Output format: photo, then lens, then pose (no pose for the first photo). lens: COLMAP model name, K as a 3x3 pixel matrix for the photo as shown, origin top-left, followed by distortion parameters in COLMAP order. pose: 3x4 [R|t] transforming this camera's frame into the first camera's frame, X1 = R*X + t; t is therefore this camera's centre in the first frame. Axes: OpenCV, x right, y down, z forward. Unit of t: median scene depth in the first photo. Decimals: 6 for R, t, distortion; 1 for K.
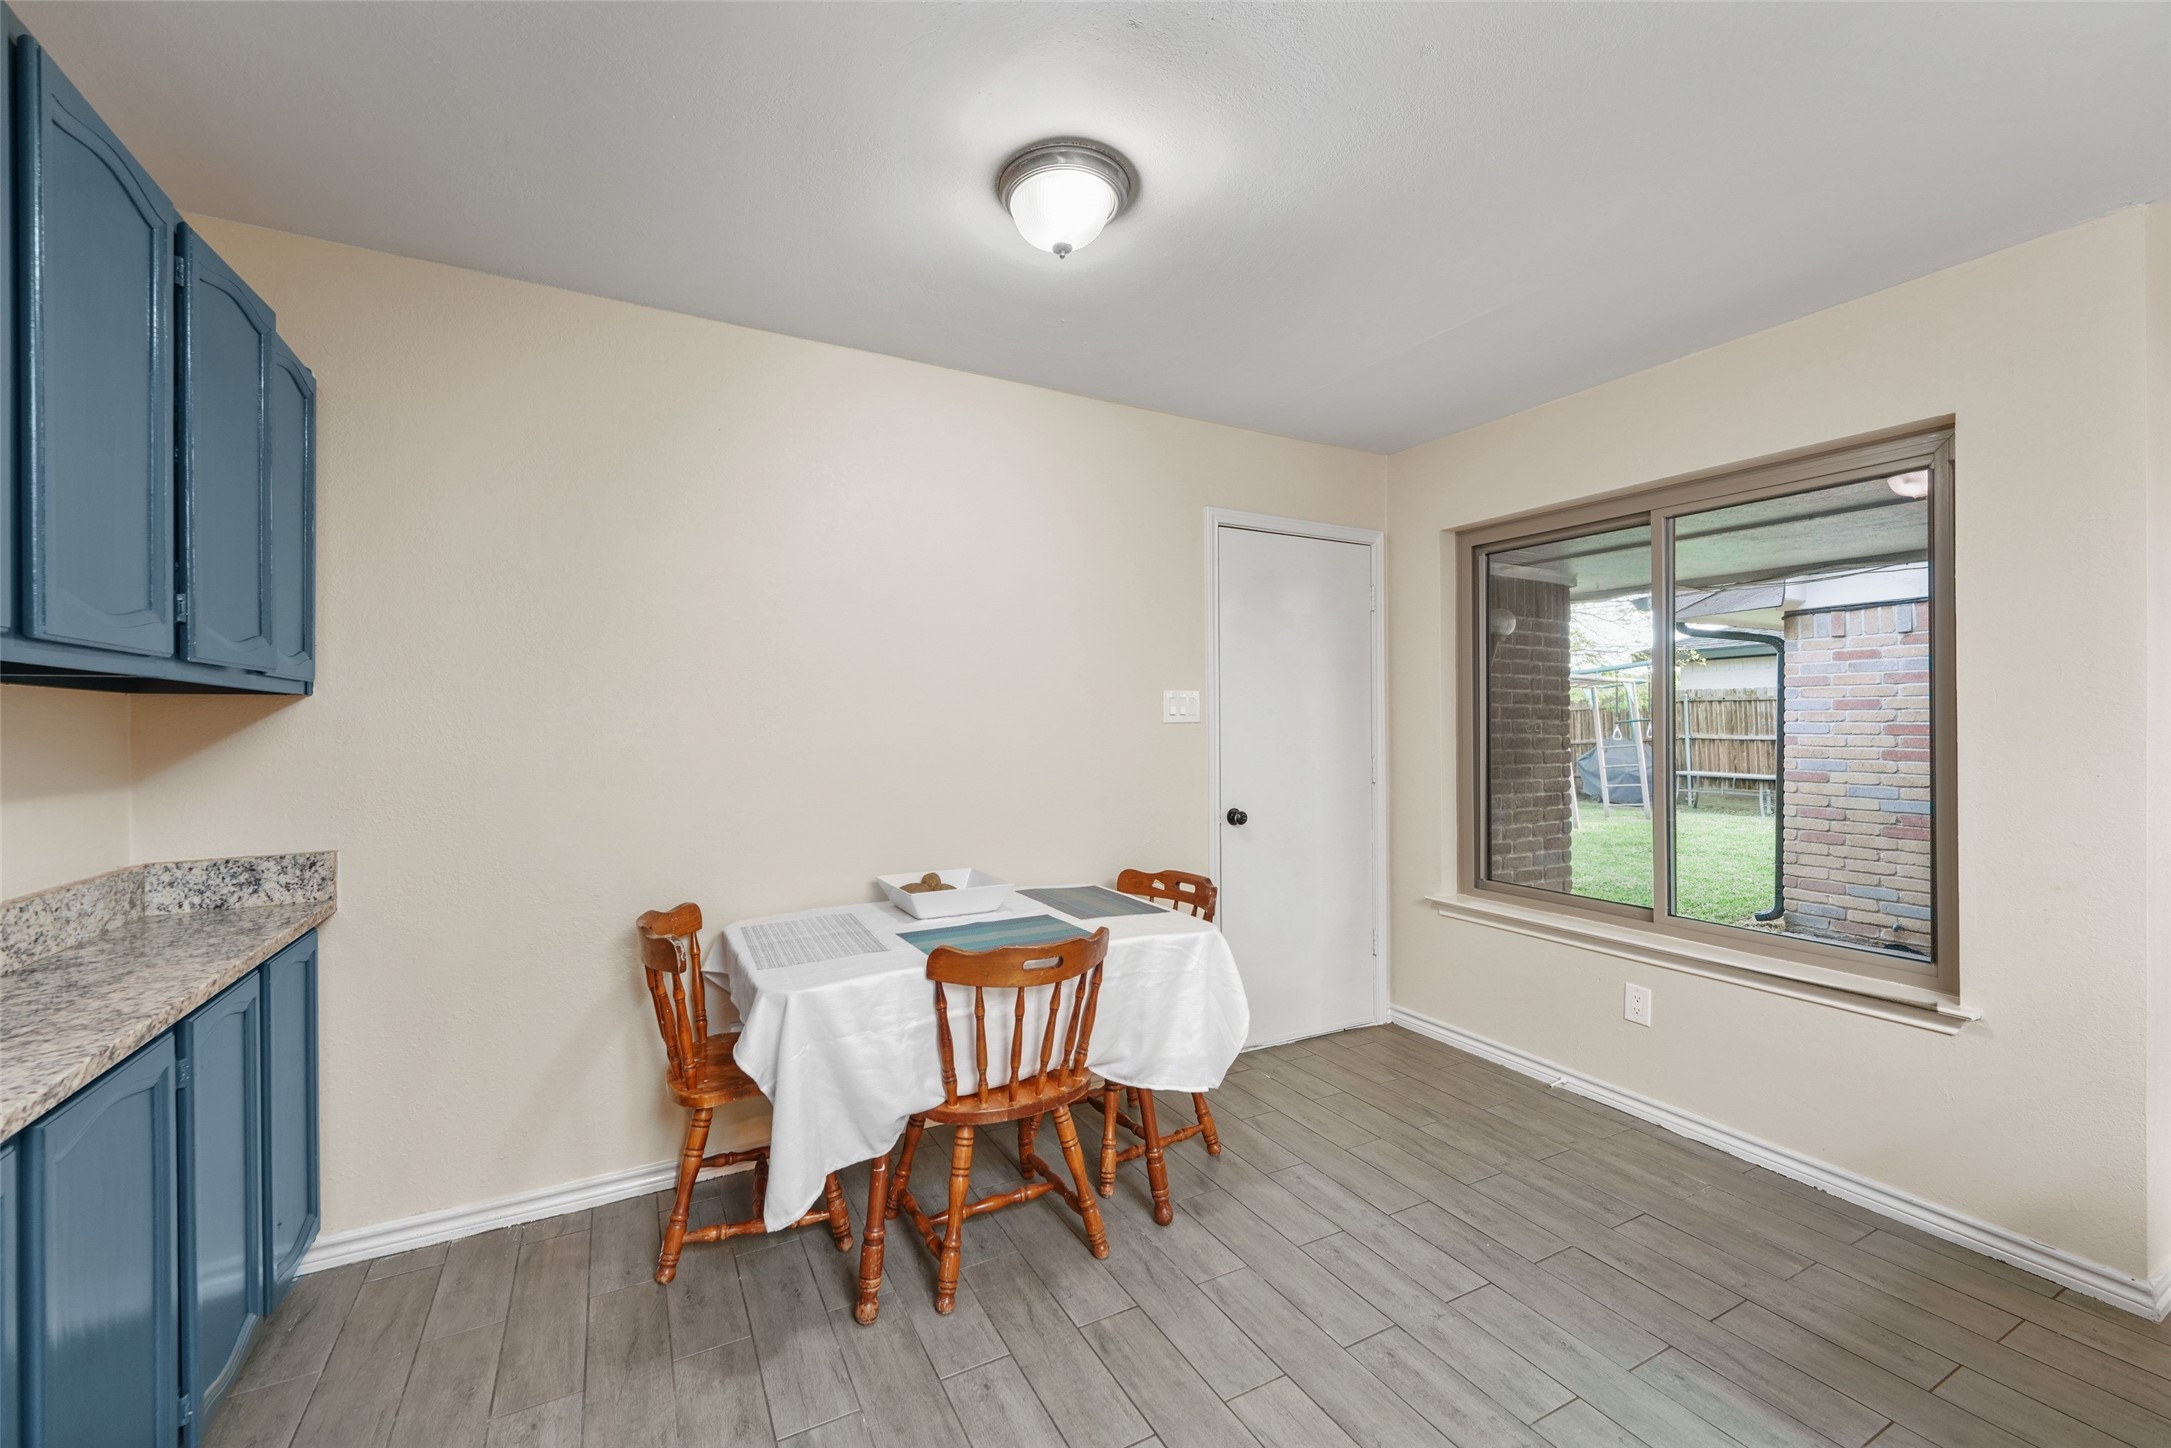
lens RADIAL K [[858.4, 0, 1066.6], [0, 858.4, 727.2], [0, 0, 1]] dist [0.010954, -0.000810]
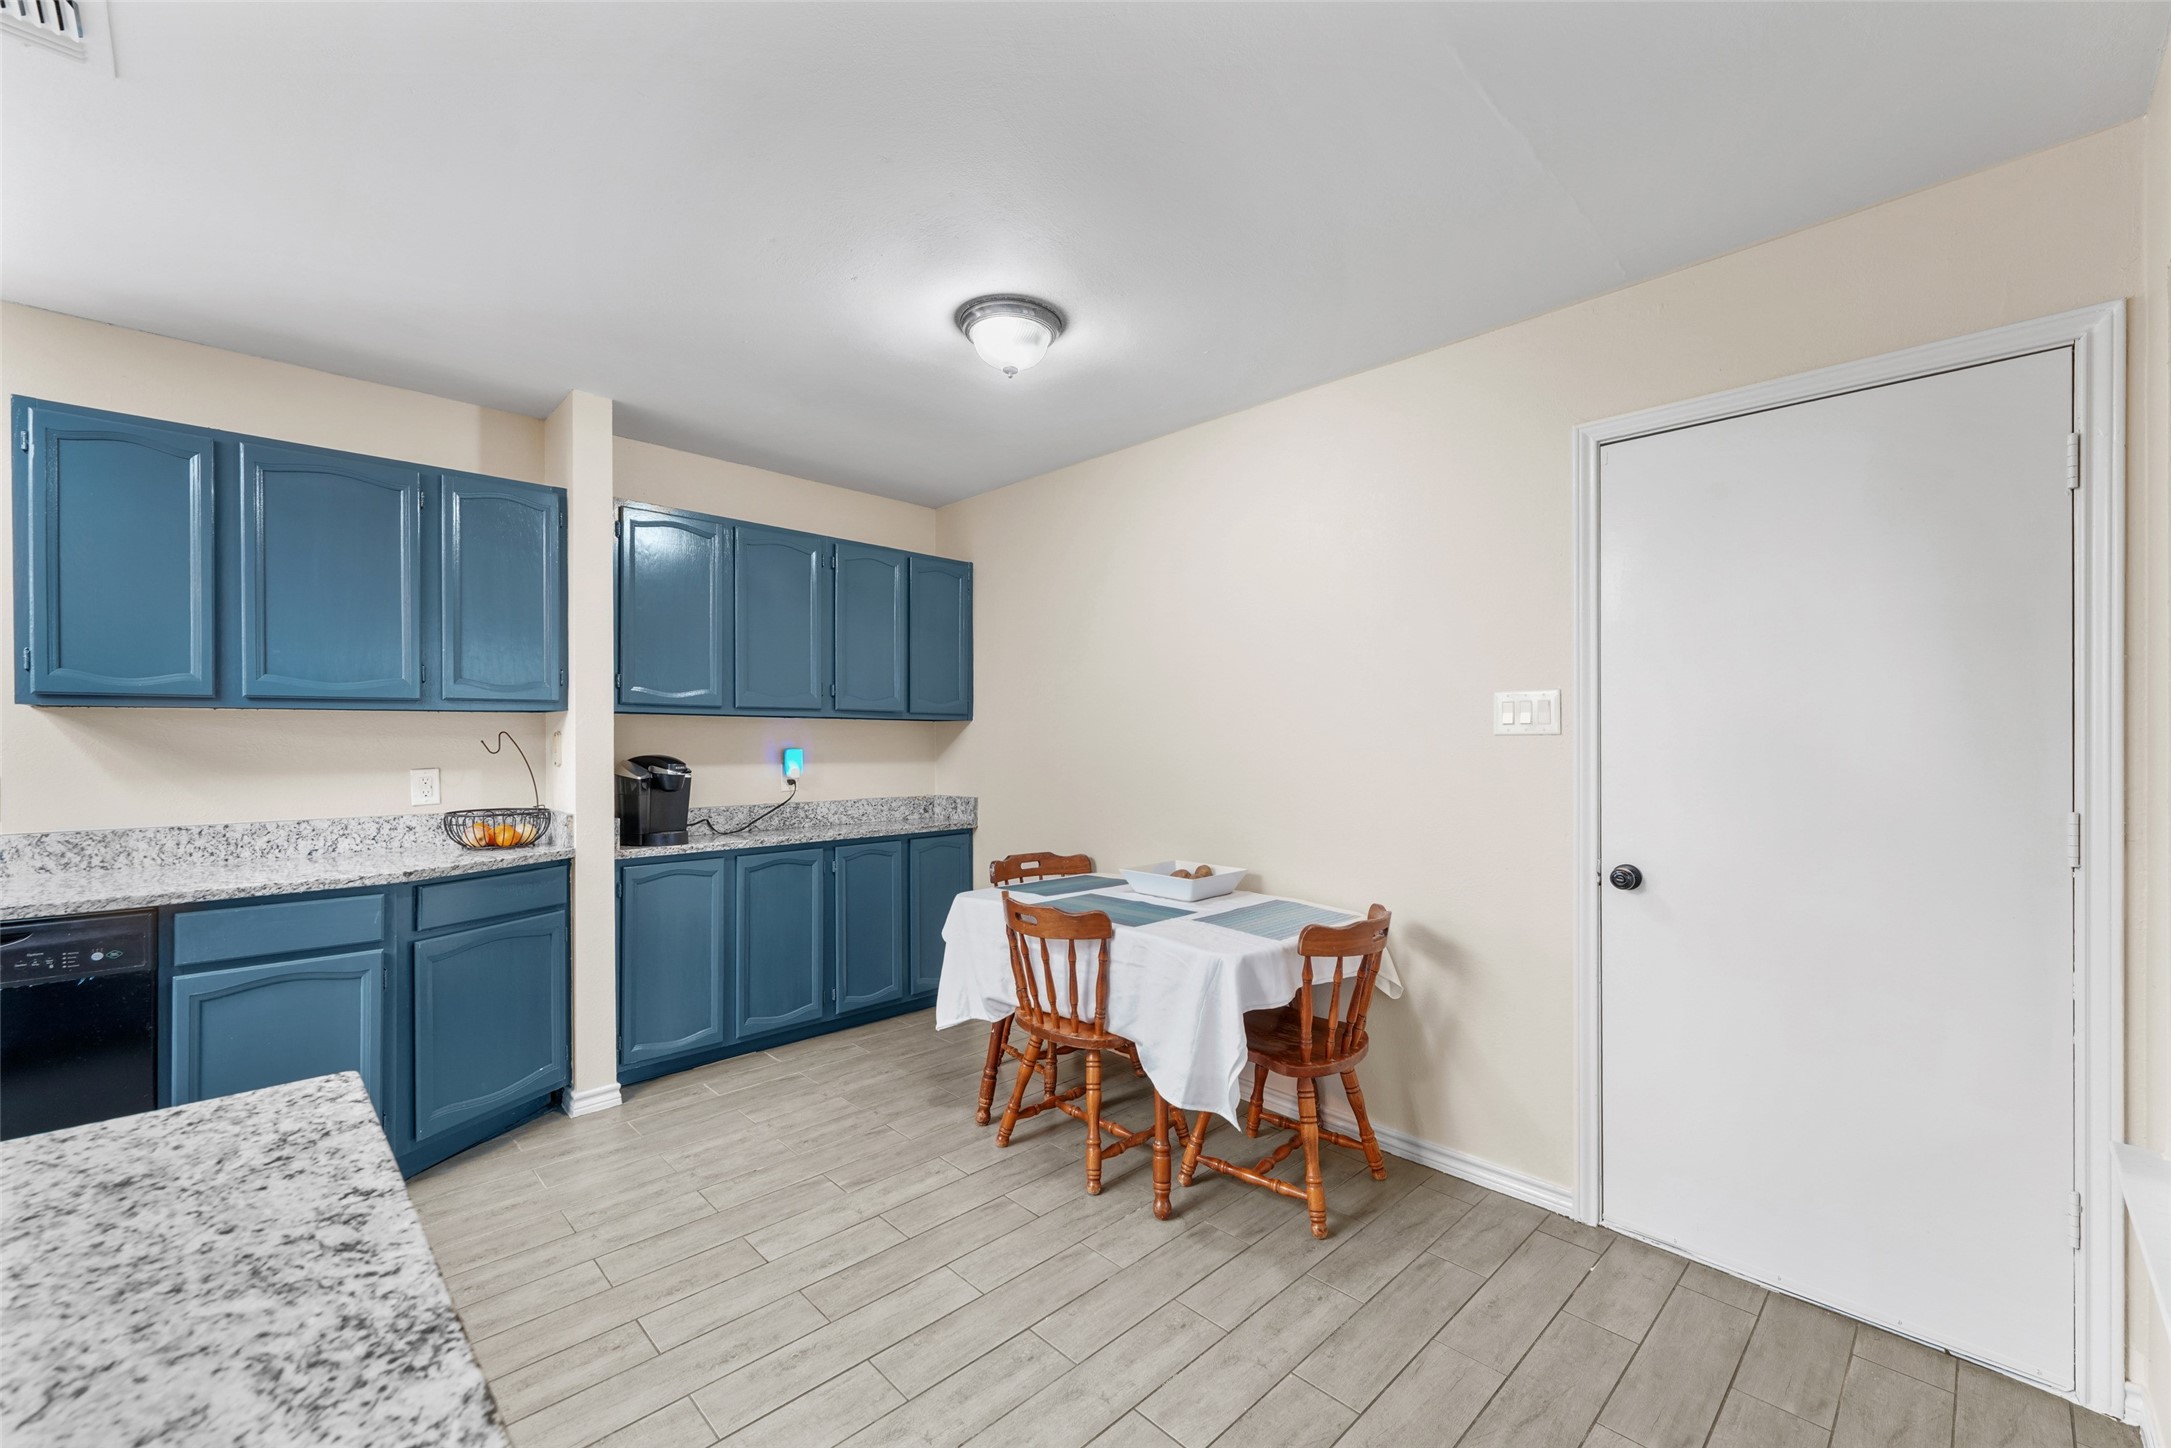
lens RADIAL K [[858.4, 0, 1066.6], [0, 858.4, 727.2], [0, 0, 1]] dist [0.010954, -0.000810]
pose [[0.278629, -0.008889, -0.960358, 1.166182], [-0.005185, 0.999929, -0.010759, -0.001410], [0.960385, 0.007977, 0.278563, 0.646081]]
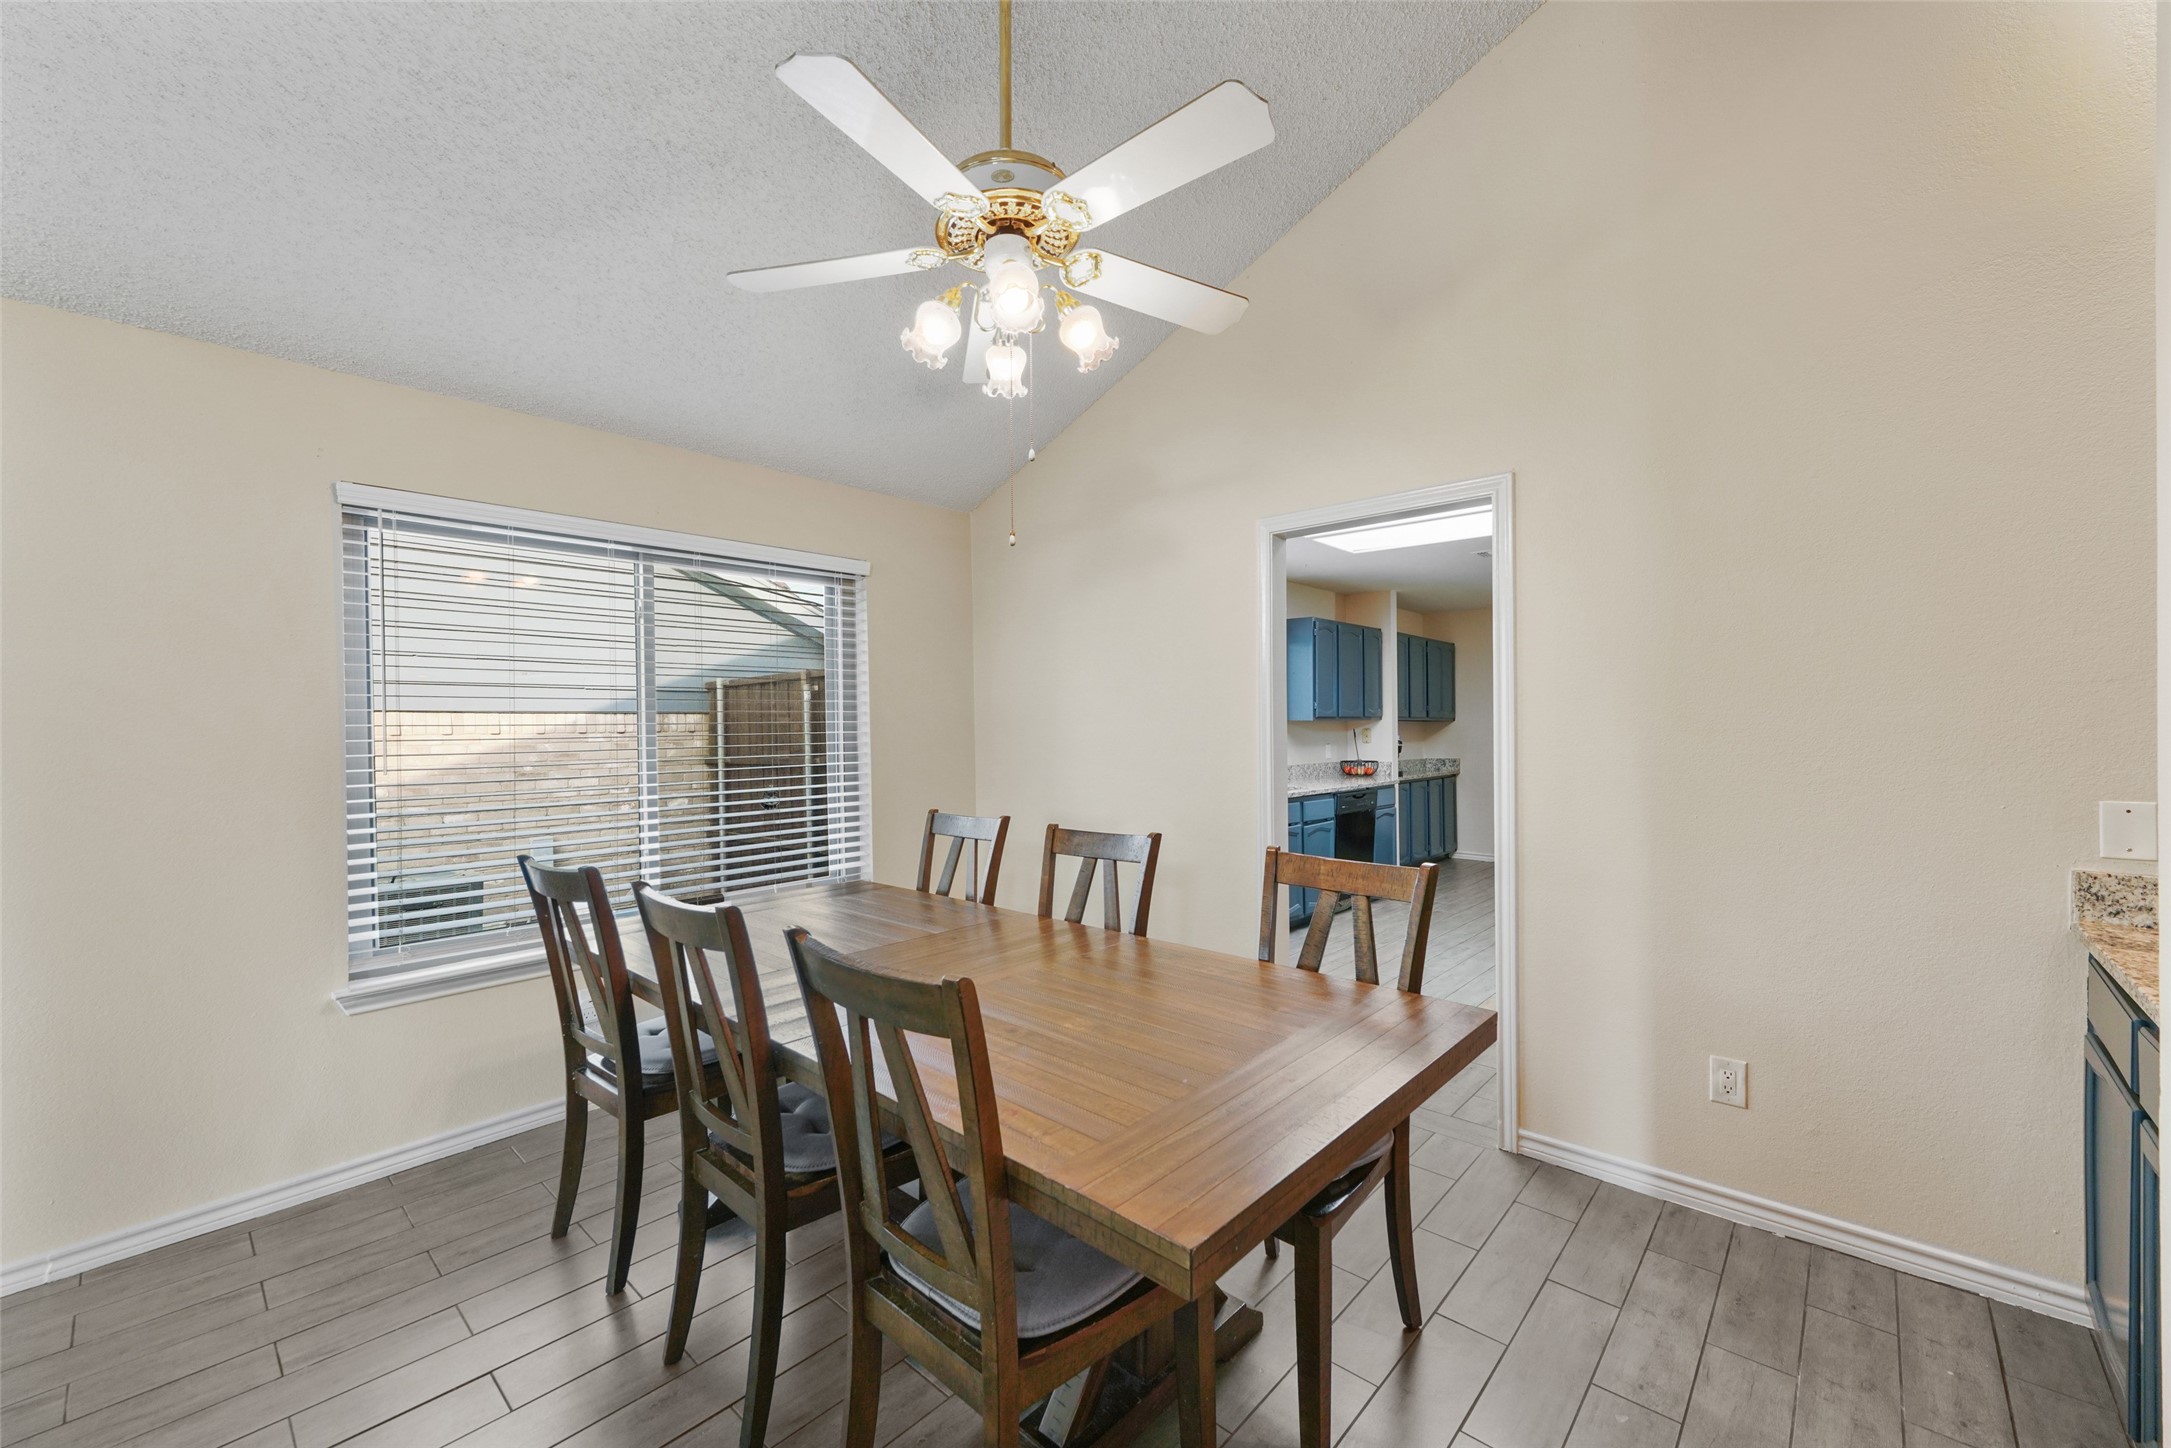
lens RADIAL K [[858.4, 0, 1066.6], [0, 858.4, 727.2], [0, 0, 1]] dist [0.010954, -0.000810]
pose [[0.342288, 0.006551, -0.939572, 2.342244], [0.003245, 0.999961, 0.008154, -0.043871], [0.939589, -0.005840, 0.342254, -2.140679]]
